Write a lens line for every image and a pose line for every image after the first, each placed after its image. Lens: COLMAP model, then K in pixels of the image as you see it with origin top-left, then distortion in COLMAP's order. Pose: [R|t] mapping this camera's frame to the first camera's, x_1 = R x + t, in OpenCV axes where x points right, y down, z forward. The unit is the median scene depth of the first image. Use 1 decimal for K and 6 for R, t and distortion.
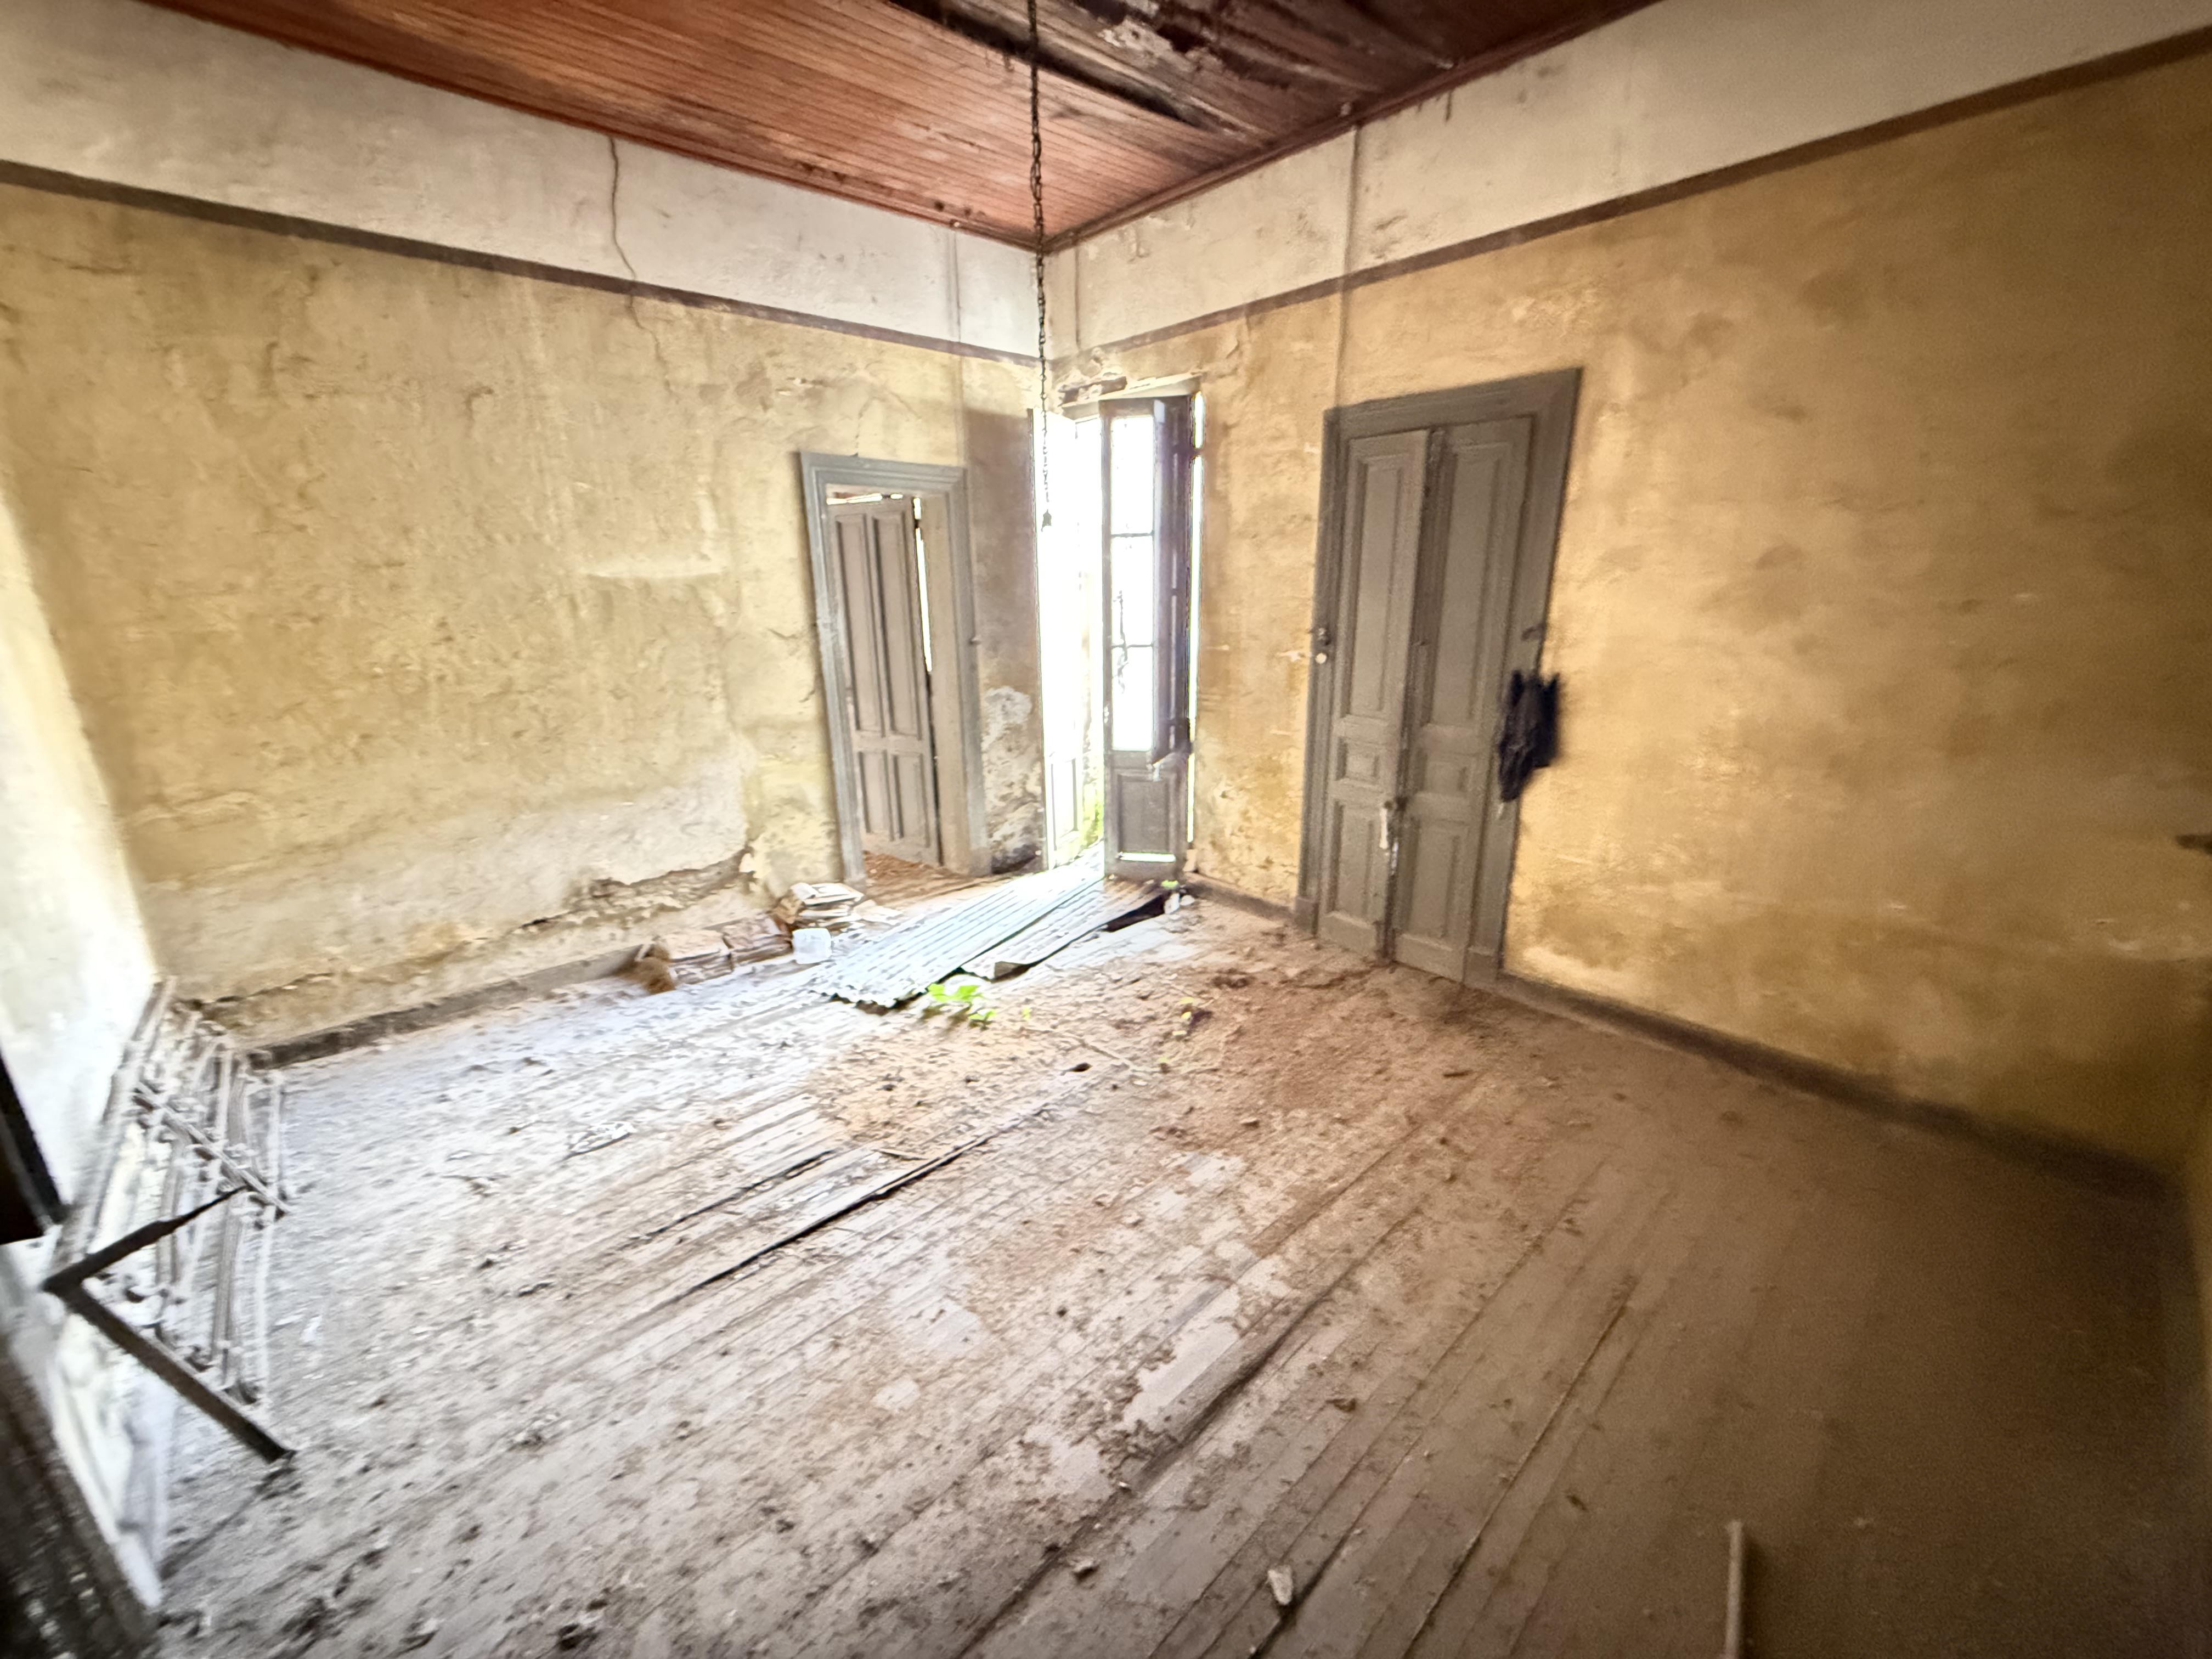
lens RADIAL K [[875.7, 0, 1099.3], [0, 875.7, 836.7], [0, 0, 1]] dist [-0.000009, 0.000385]
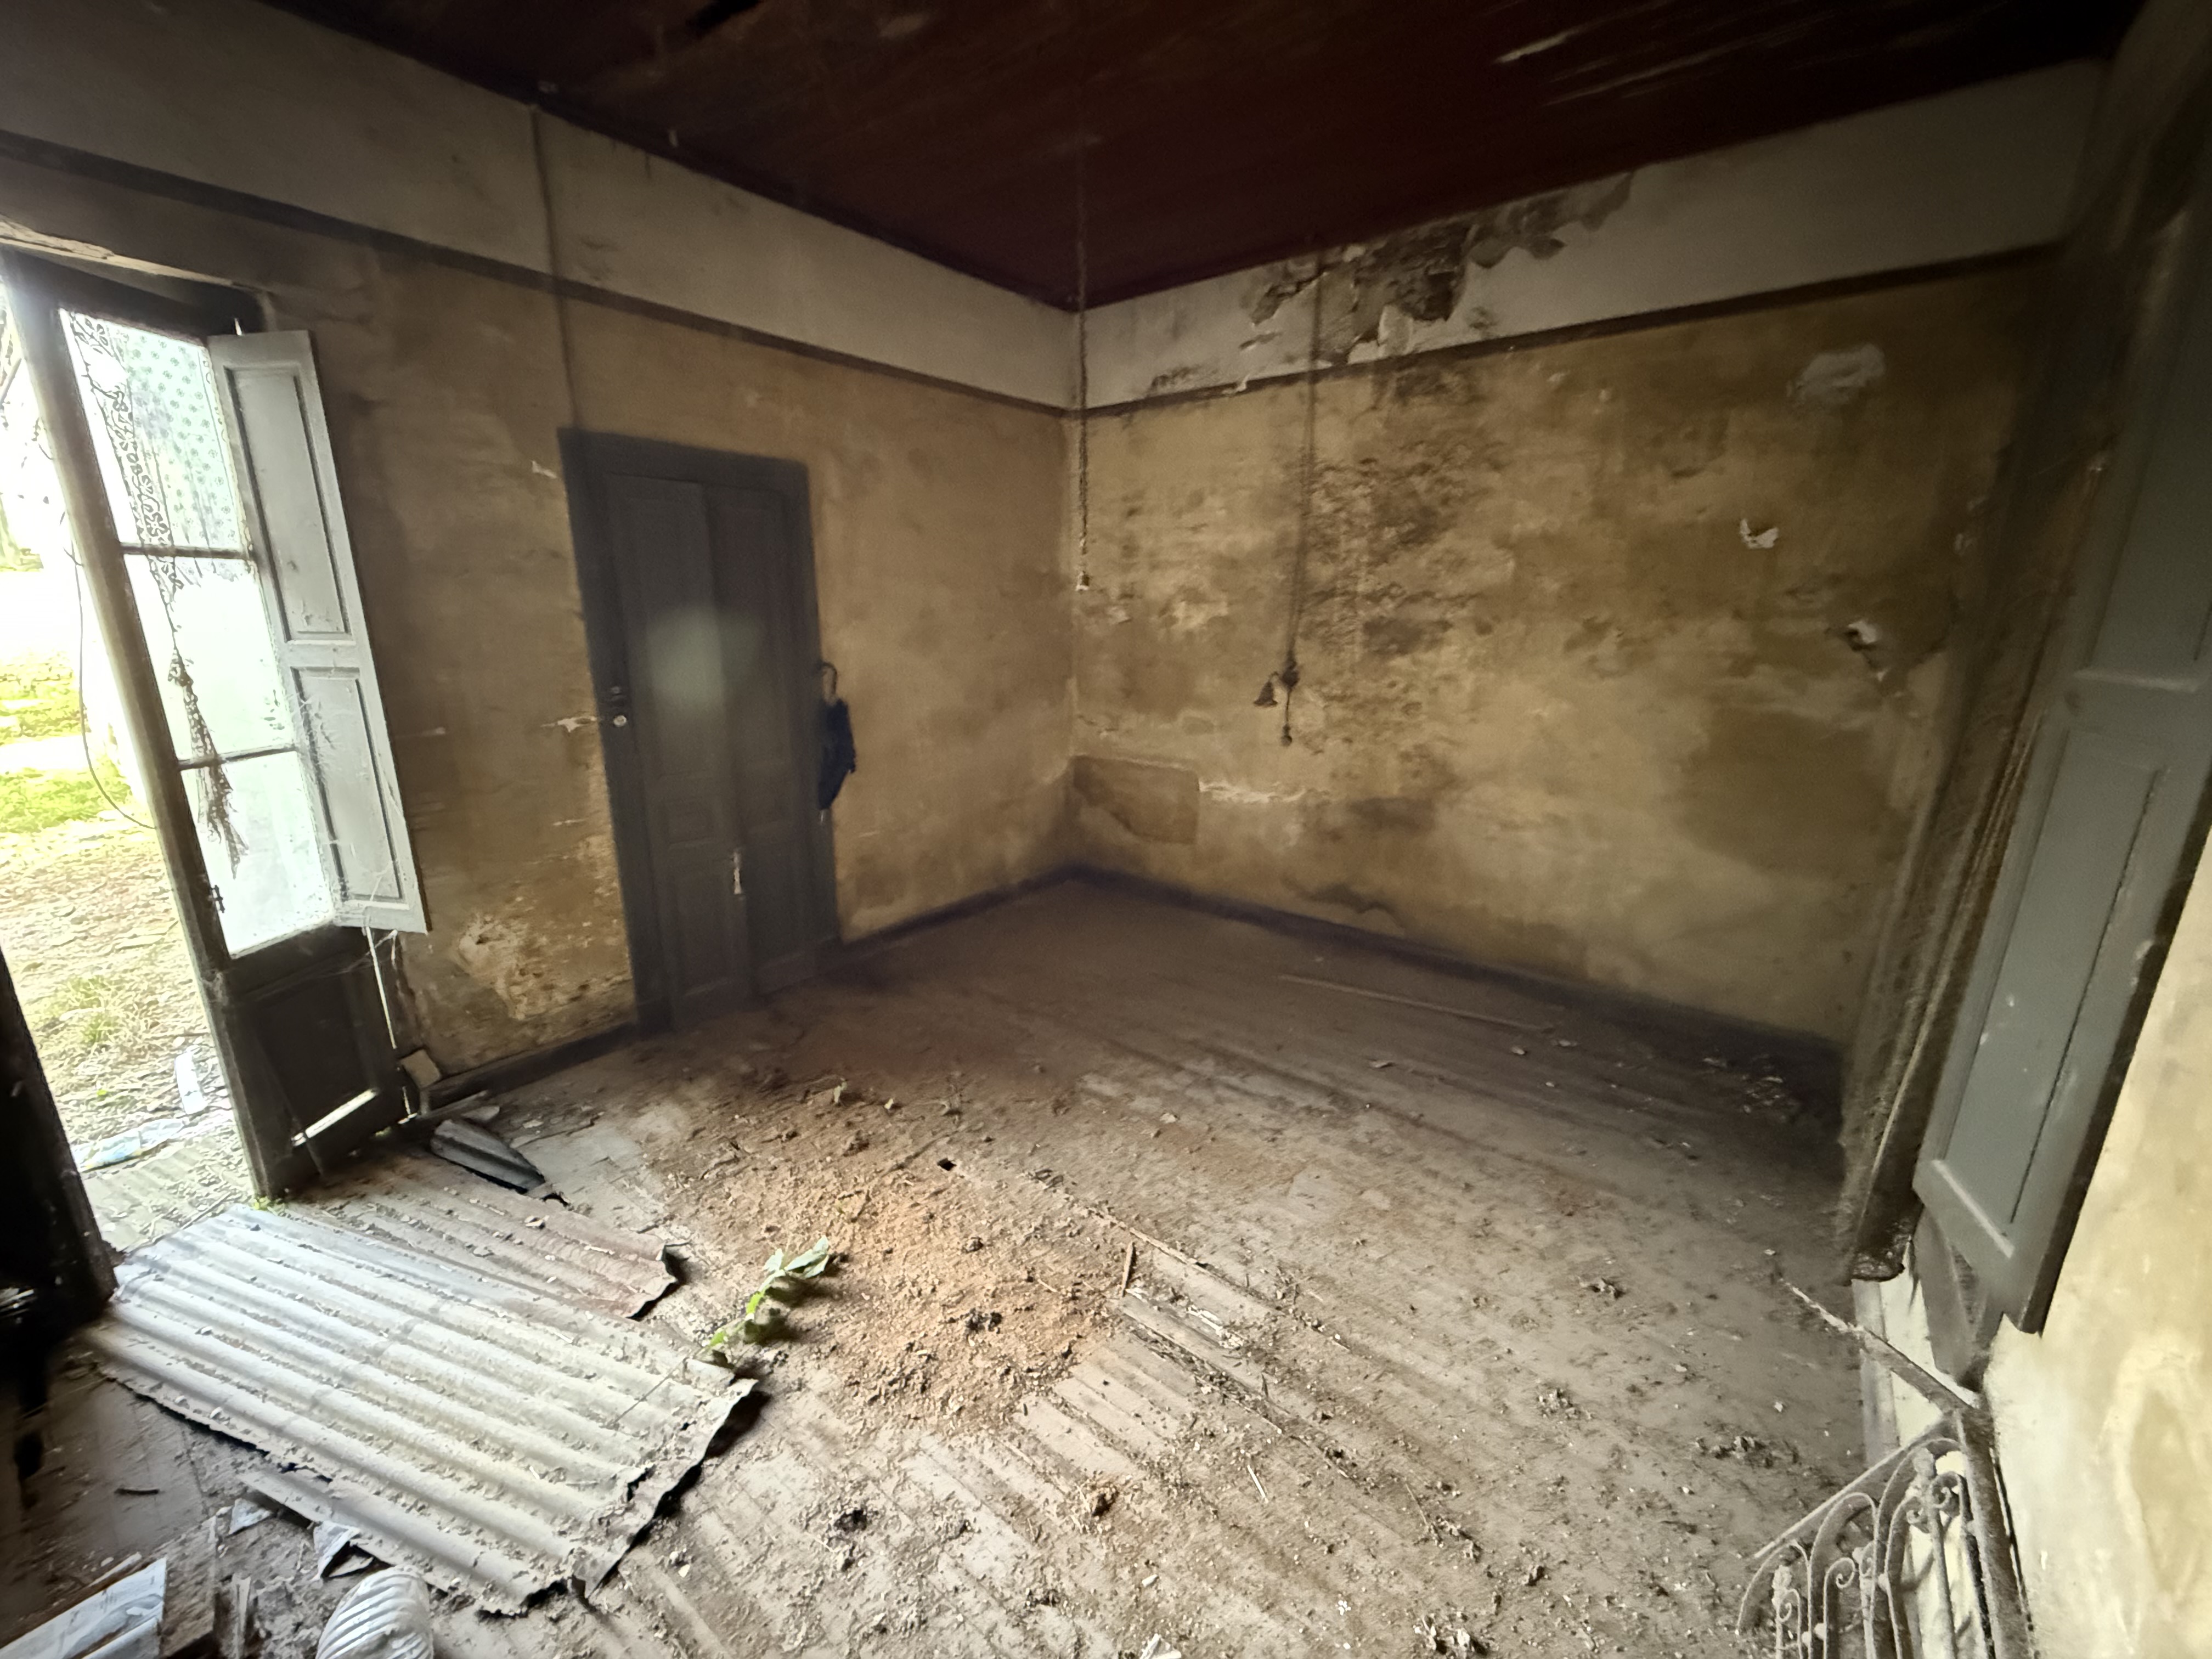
lens RADIAL K [[875.7, 0, 1100.9], [0, 875.7, 836.1], [0, 0, 1]] dist [-0.000009, 0.000385]
pose [[-0.163875, -0.241708, 0.956411, -0.809682], [0.277999, 0.918909, 0.279864, -0.252765], [-0.946500, 0.311744, -0.083391, 0.799956]]
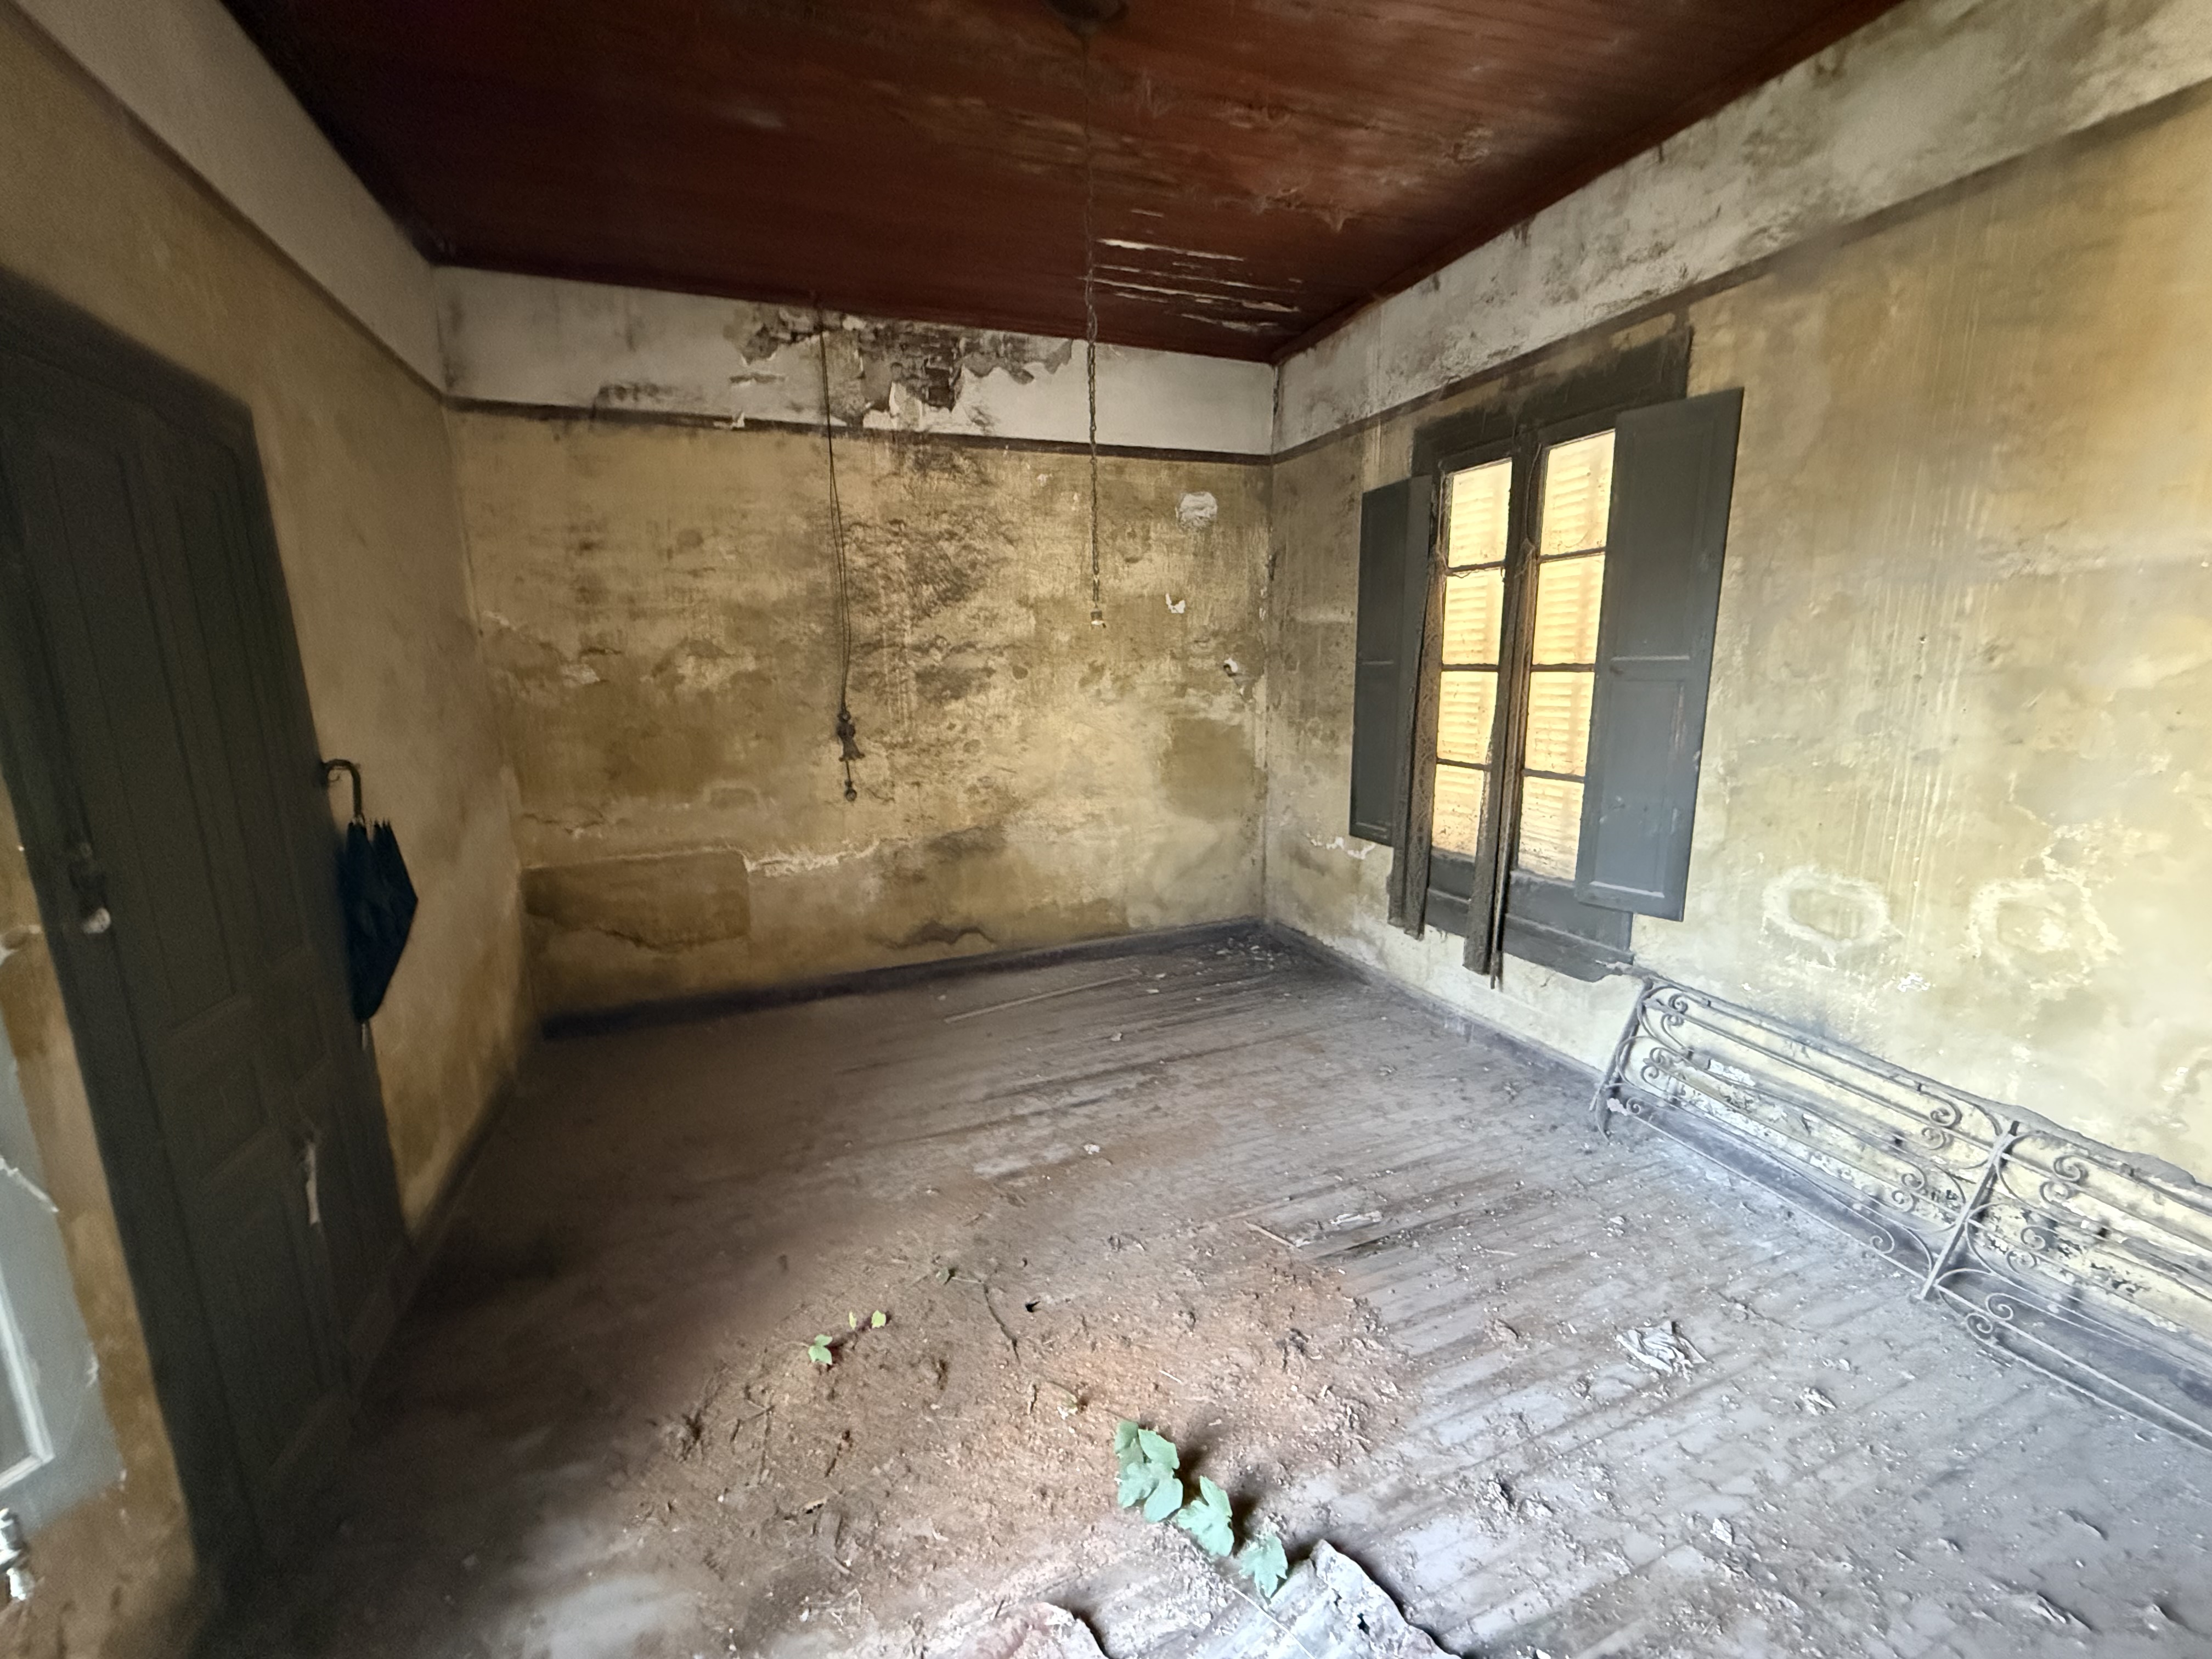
lens RADIAL K [[875.7, 0, 1096.8], [0, 875.7, 835.5], [0, 0, 1]] dist [-0.000009, 0.000385]
pose [[-0.934653, -0.034050, 0.353927, -0.309758], [0.133862, 0.888469, 0.438981, -0.410791], [-0.329401, 0.457672, -0.825852, 1.388161]]
